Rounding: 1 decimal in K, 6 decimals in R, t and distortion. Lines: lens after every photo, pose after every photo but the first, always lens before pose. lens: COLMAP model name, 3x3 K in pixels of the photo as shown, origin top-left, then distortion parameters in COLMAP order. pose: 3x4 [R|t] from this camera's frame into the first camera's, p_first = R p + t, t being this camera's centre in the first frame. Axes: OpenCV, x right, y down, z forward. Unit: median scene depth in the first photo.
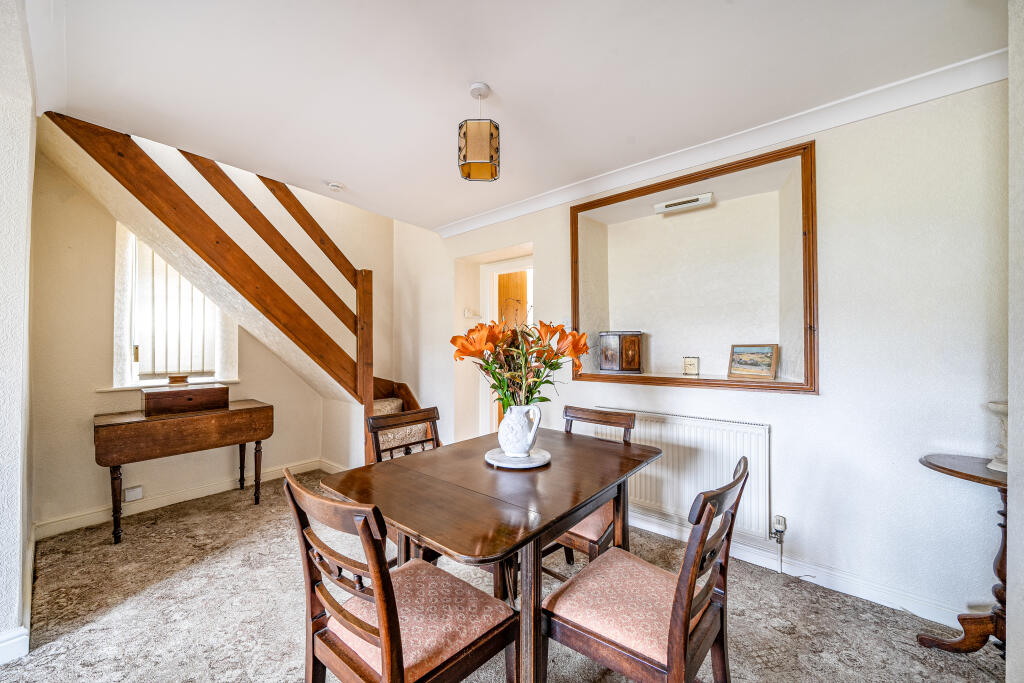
lens RADIAL K [[375.5, 0, 512.0], [0, 375.5, 345.0], [0, 0, 1]] dist [-0.000181, -0.000090]
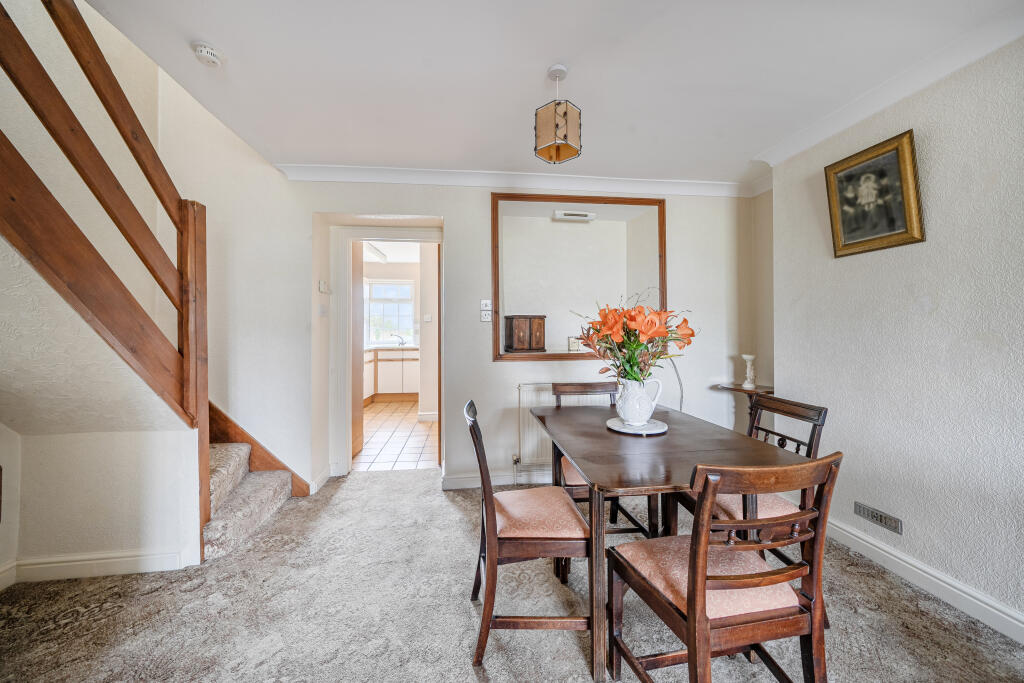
lens RADIAL K [[373.3, 0, 538.1], [0, 373.3, 325.2], [0, 0, 1]] dist [-0.000386, -0.000013]
pose [[0.686580, 0.003878, 0.727044, -0.526686], [0.001519, 0.999976, -0.006768, 0.000342], [-0.727052, 0.005752, 0.686558, 0.226250]]
